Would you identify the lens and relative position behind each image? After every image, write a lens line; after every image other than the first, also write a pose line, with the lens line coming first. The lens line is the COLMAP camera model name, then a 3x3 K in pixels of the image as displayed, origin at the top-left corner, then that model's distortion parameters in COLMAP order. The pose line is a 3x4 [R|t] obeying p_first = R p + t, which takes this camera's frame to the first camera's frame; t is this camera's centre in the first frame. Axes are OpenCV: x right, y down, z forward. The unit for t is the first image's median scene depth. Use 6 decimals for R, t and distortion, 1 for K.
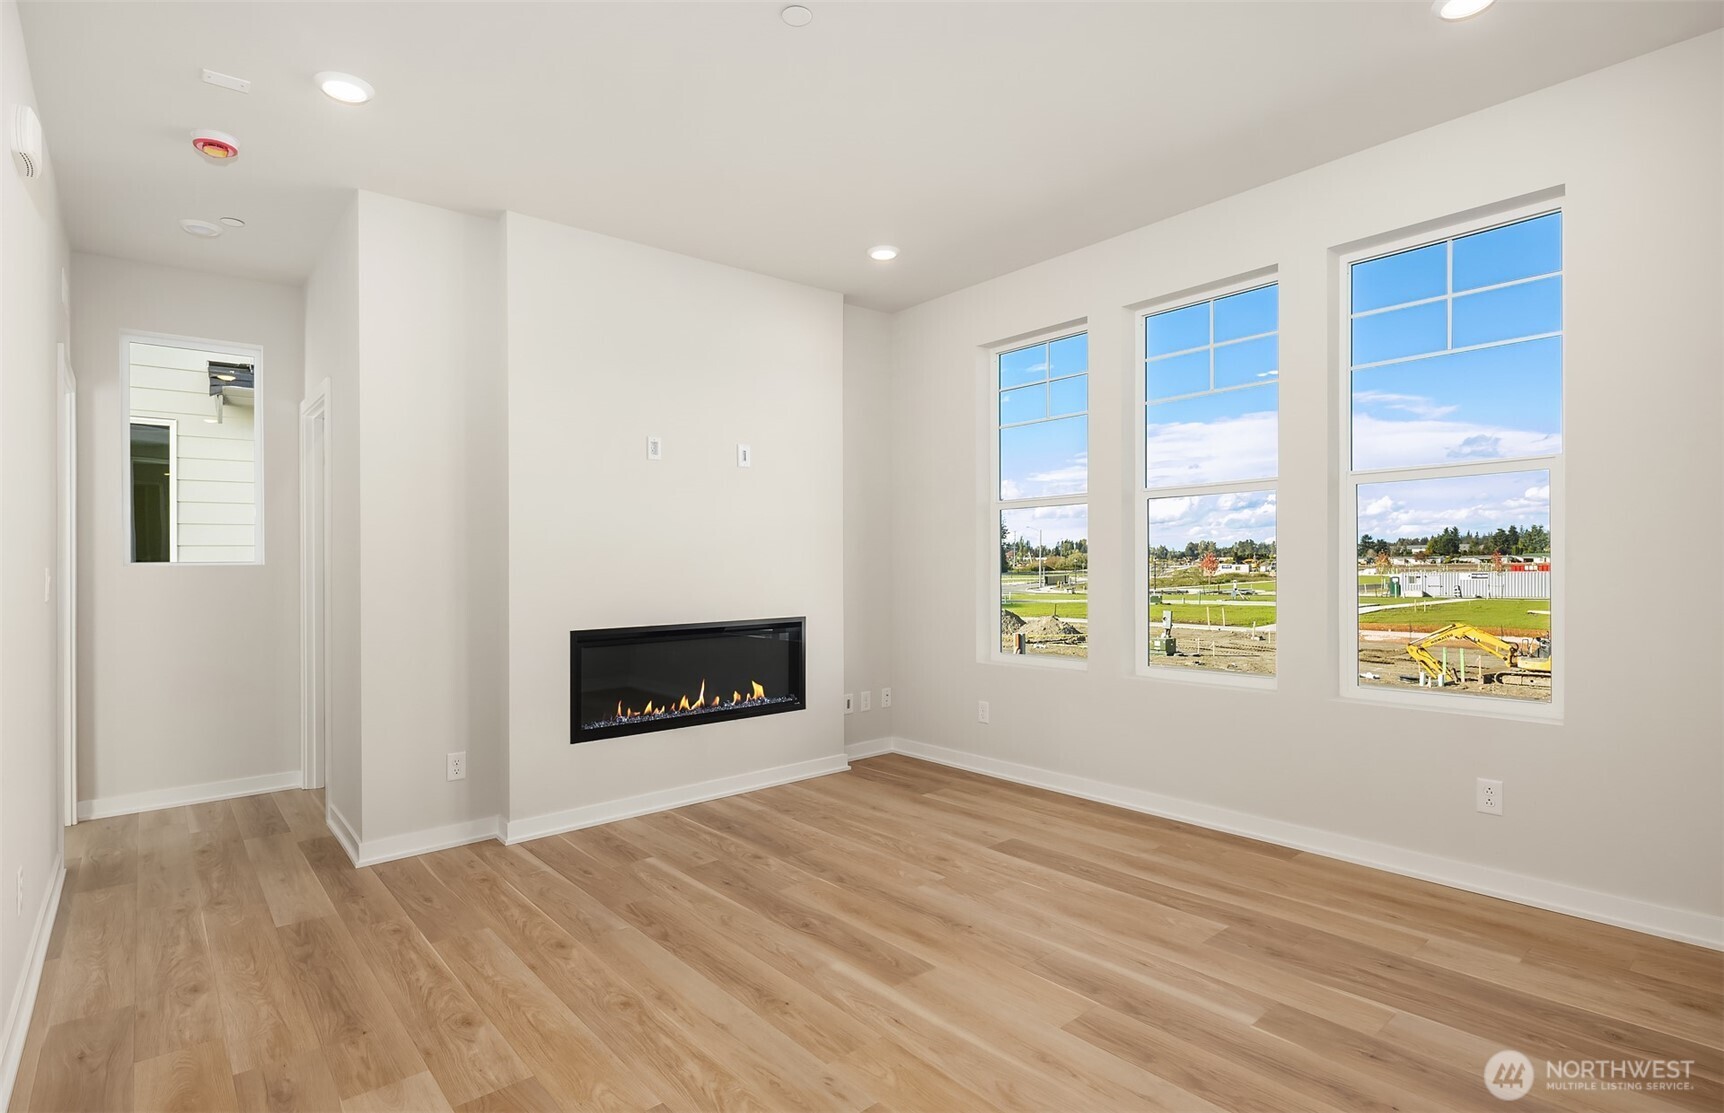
lens RADIAL K [[795.7, 0, 862.2], [0, 795.7, 570.1], [0, 0, 1]] dist [0.002431, -0.000473]
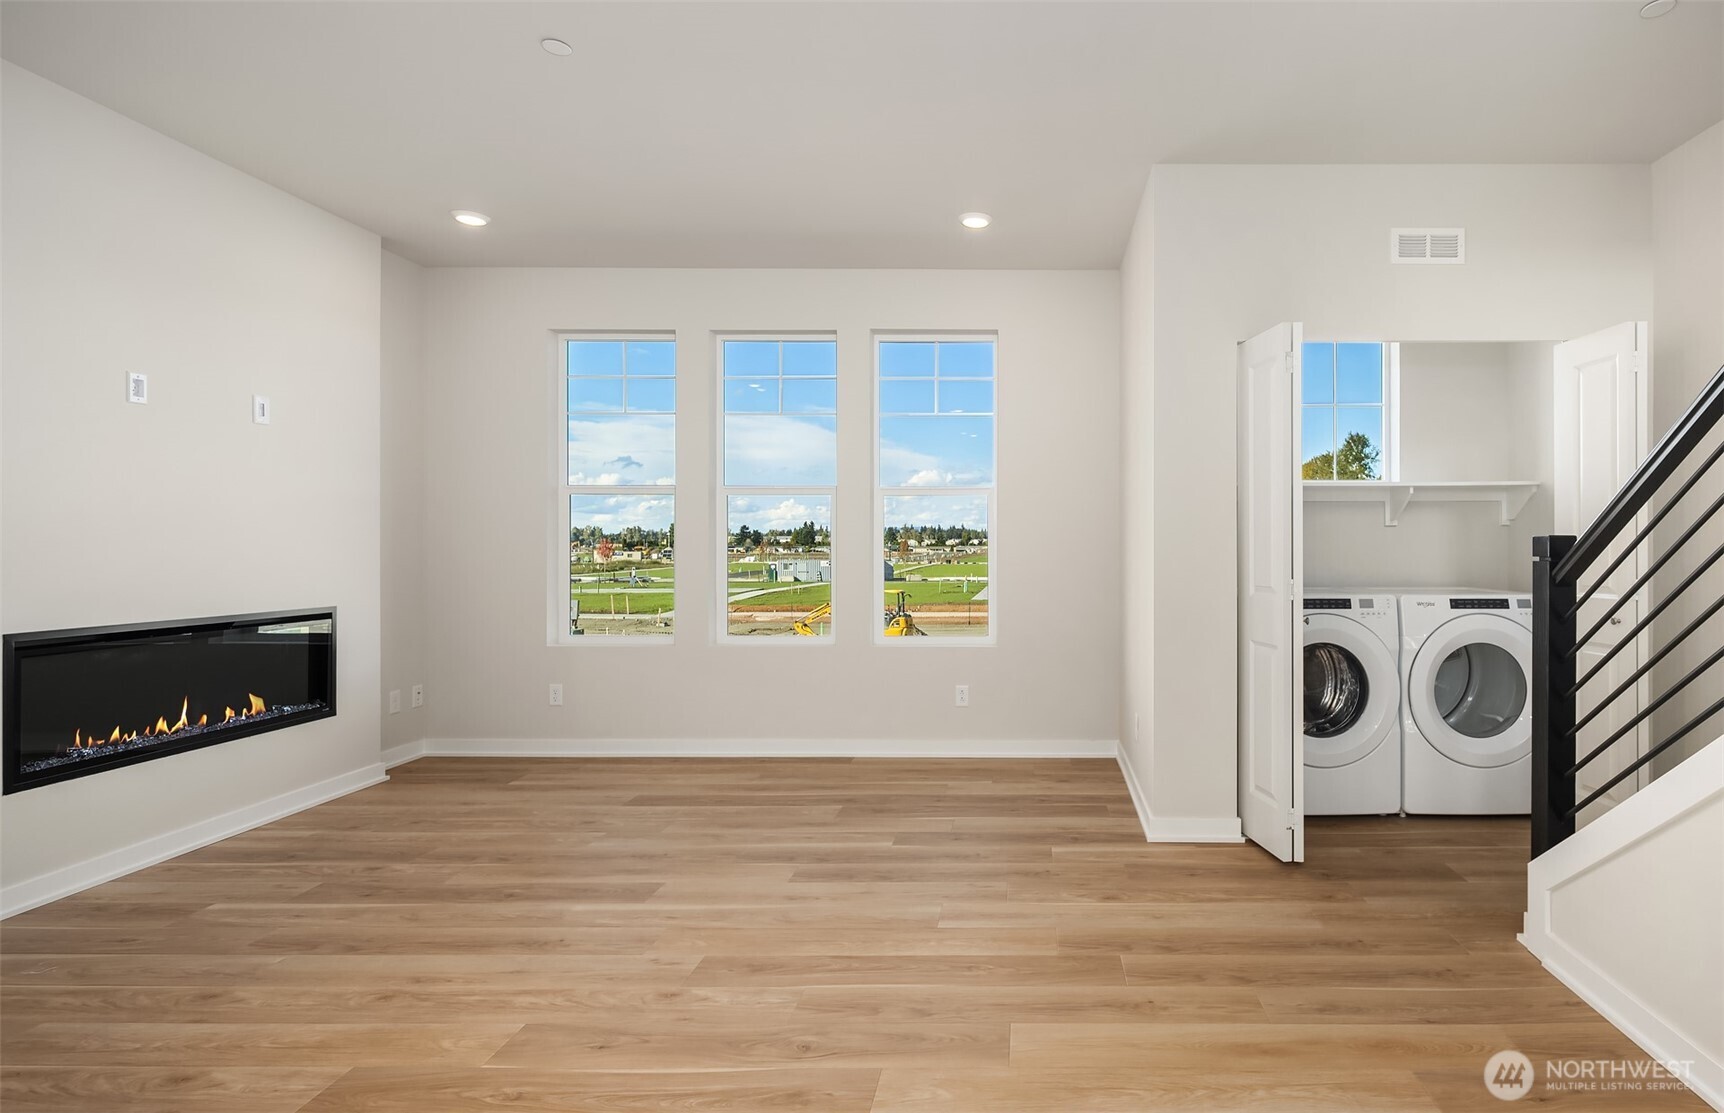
lens RADIAL K [[850.9, 0, 949.9], [0, 850.9, 549.6], [0, 0, 1]] dist [-0.000243, -0.000527]
pose [[0.692493, 0.012034, 0.721324, -0.324347], [-0.005638, 0.999921, -0.011269, 0.004916], [-0.721403, 0.003737, 0.692506, -0.120192]]
